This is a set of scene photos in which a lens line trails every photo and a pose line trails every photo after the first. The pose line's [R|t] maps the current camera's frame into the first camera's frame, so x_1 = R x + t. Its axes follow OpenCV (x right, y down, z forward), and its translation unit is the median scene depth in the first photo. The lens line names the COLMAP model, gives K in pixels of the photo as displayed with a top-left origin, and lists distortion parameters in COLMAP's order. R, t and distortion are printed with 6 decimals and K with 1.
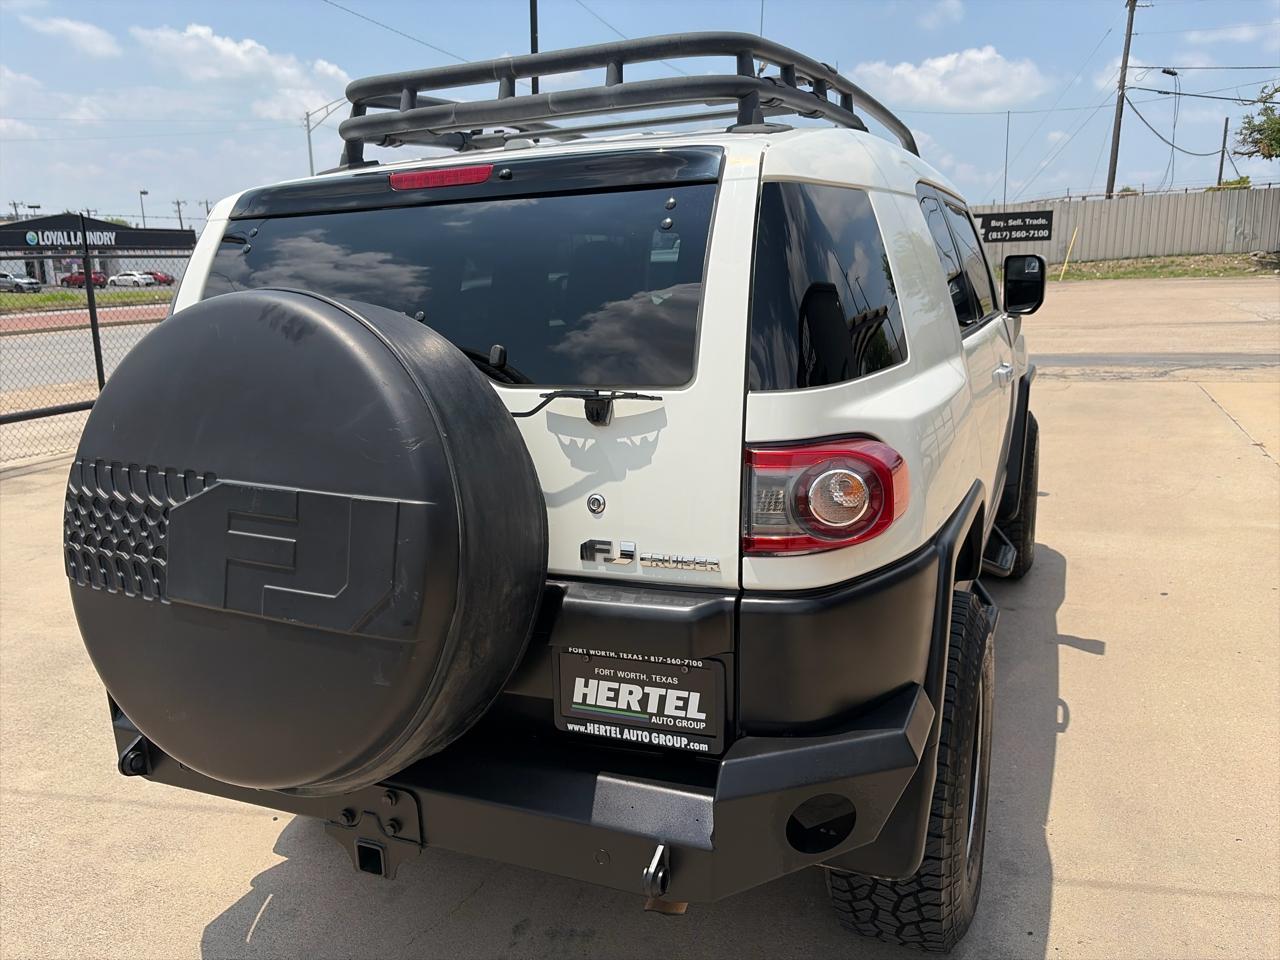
lens RADIAL K [[976.0, 0, 649.7], [0, 976.0, 484.1], [0, 0, 1]] dist [0.045652, -0.048931]
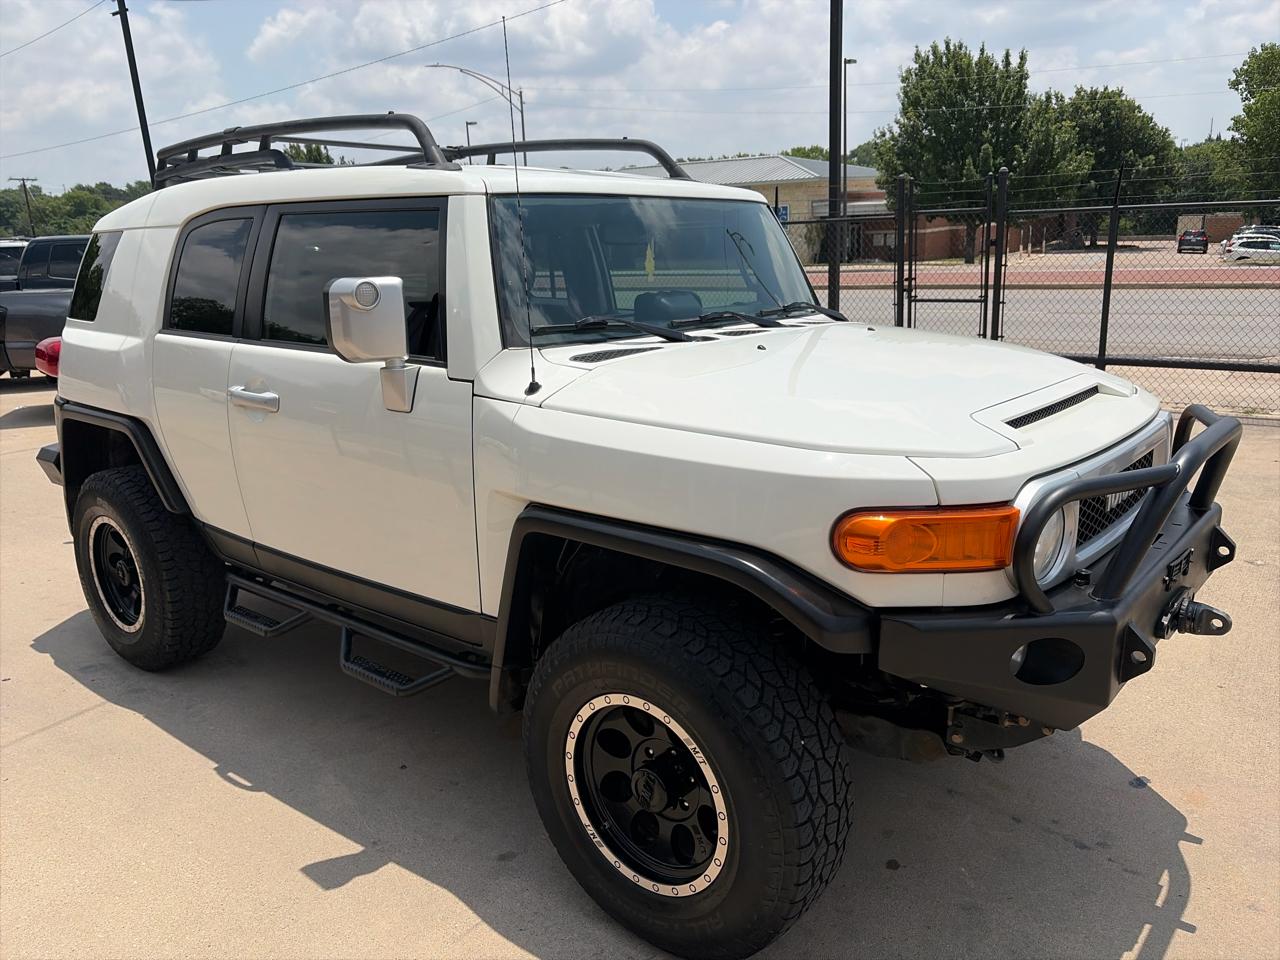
lens RADIAL K [[976.0, 0, 643.6], [0, 976.0, 481.9], [0, 0, 1]] dist [0.045652, -0.048931]
pose [[-0.279181, 0.271575, -0.921035, 1.529991], [-0.179855, 0.927409, 0.327972, -0.553701], [0.943244, 0.257217, -0.210071, 2.088852]]
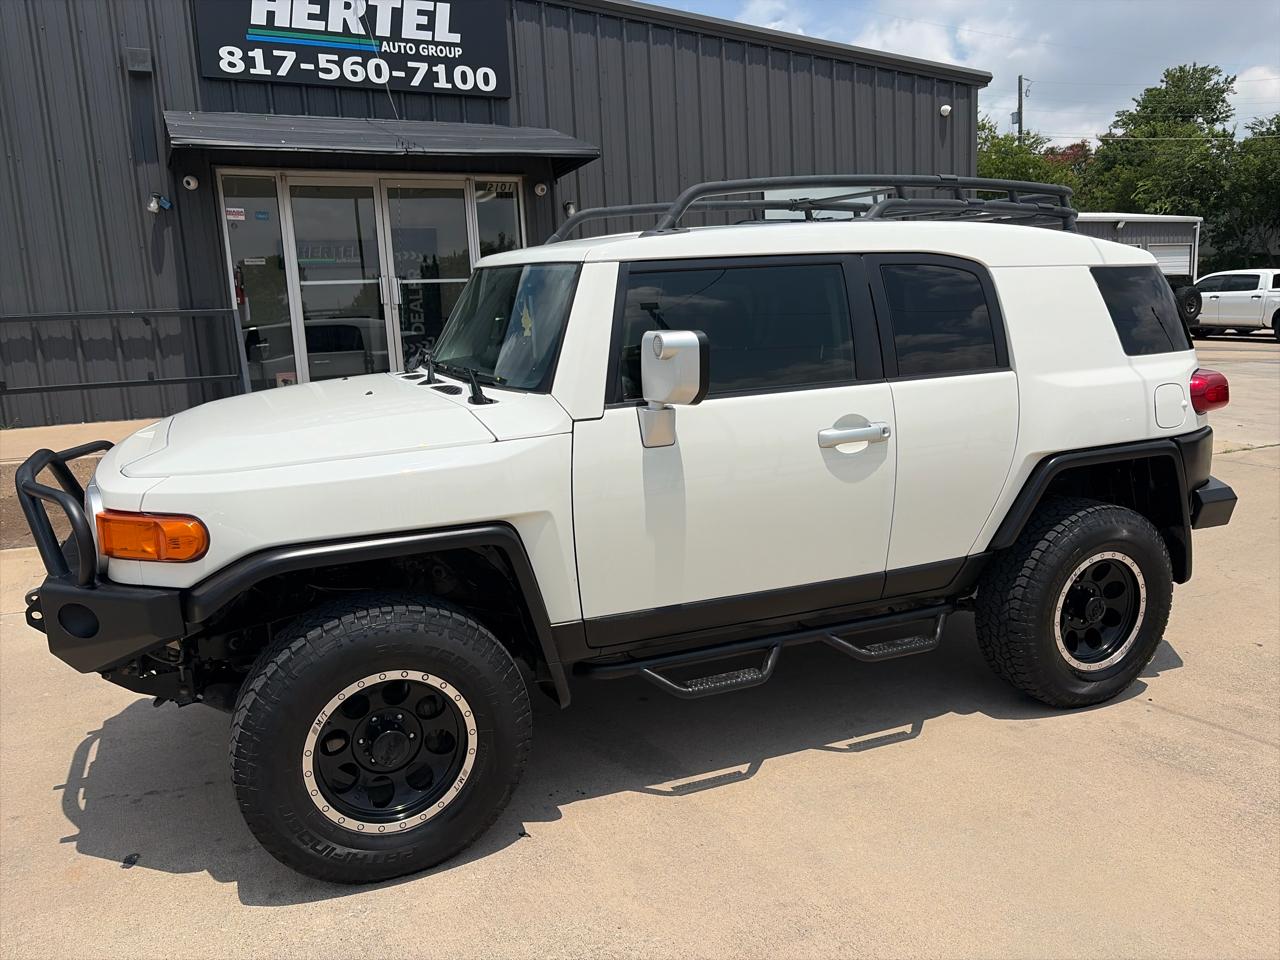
lens RADIAL K [[976.0, 0, 647.9], [0, 976.0, 480.0], [0, 0, 1]] dist [0.045652, -0.048931]
pose [[-0.735554, -0.074277, 0.673382, -0.933273], [0.201068, 0.925249, 0.321692, -0.619712], [-0.646940, 0.372018, -0.665636, 2.733278]]
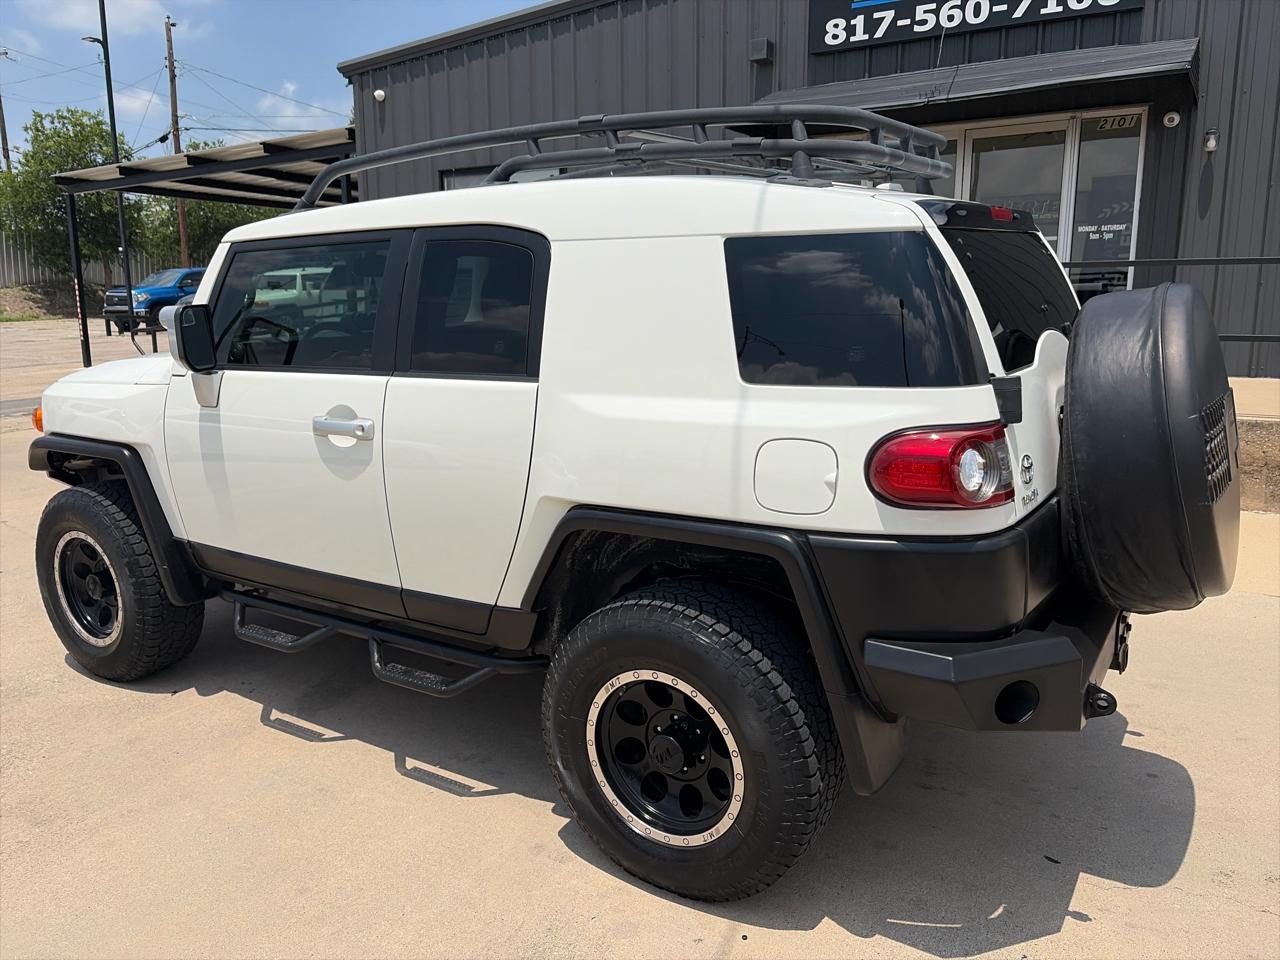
lens RADIAL K [[976.0, 0, 636.9], [0, 976.0, 479.9], [0, 0, 1]] dist [0.045652, -0.048931]
pose [[0.162133, -0.175611, 0.971017, -1.395684], [0.234057, 0.962798, 0.135044, -0.203469], [-0.958609, 0.205378, 0.197204, 1.037635]]
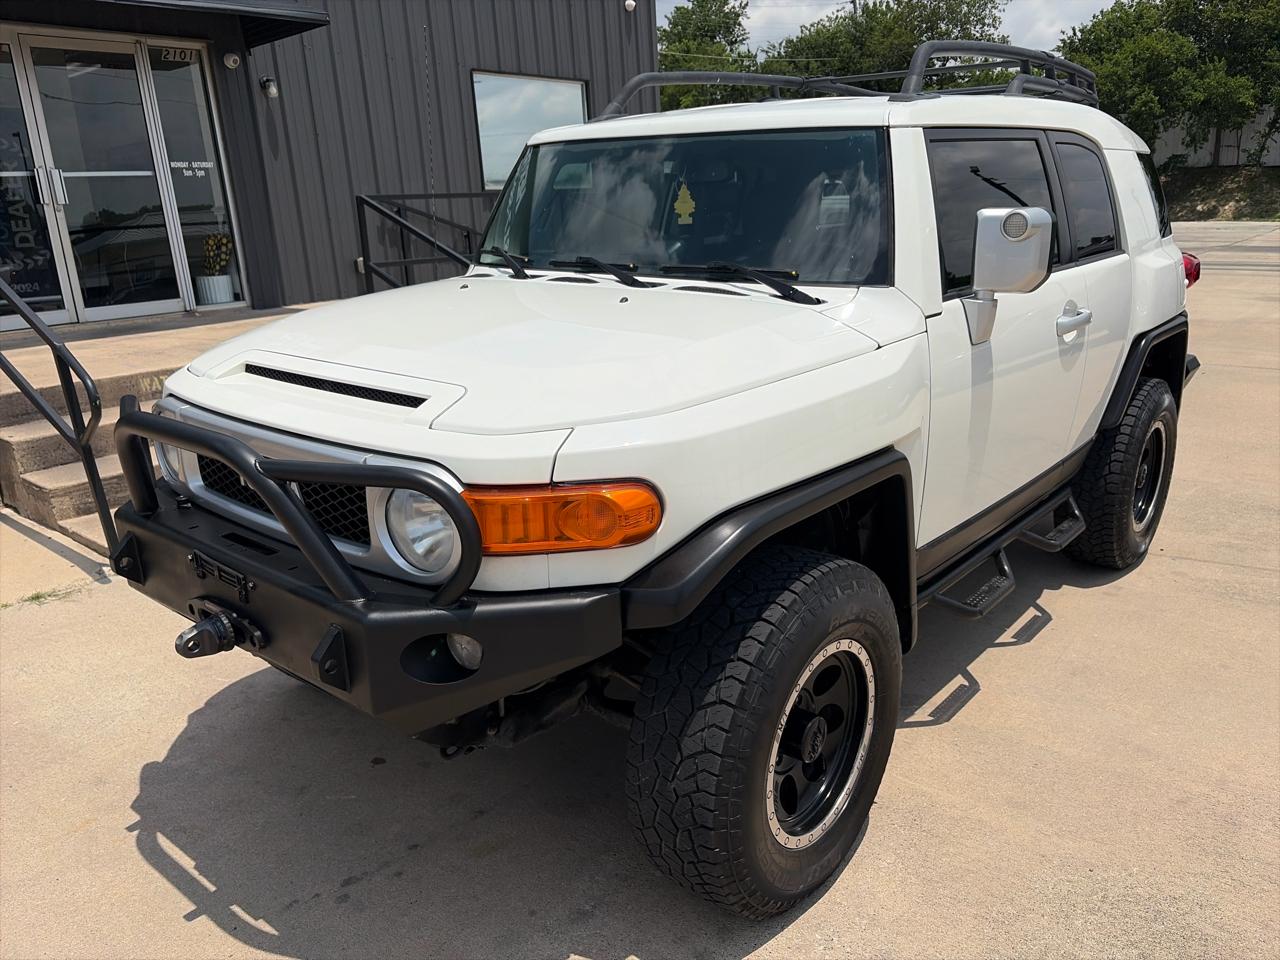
lens RADIAL K [[976.0, 0, 643.5], [0, 976.0, 481.0], [0, 0, 1]] dist [0.045652, -0.048931]
pose [[-0.956152, -0.026751, 0.291646, -0.071796], [0.119591, 0.873351, 0.472183, -0.686793], [-0.267341, 0.486357, -0.831857, 2.971799]]
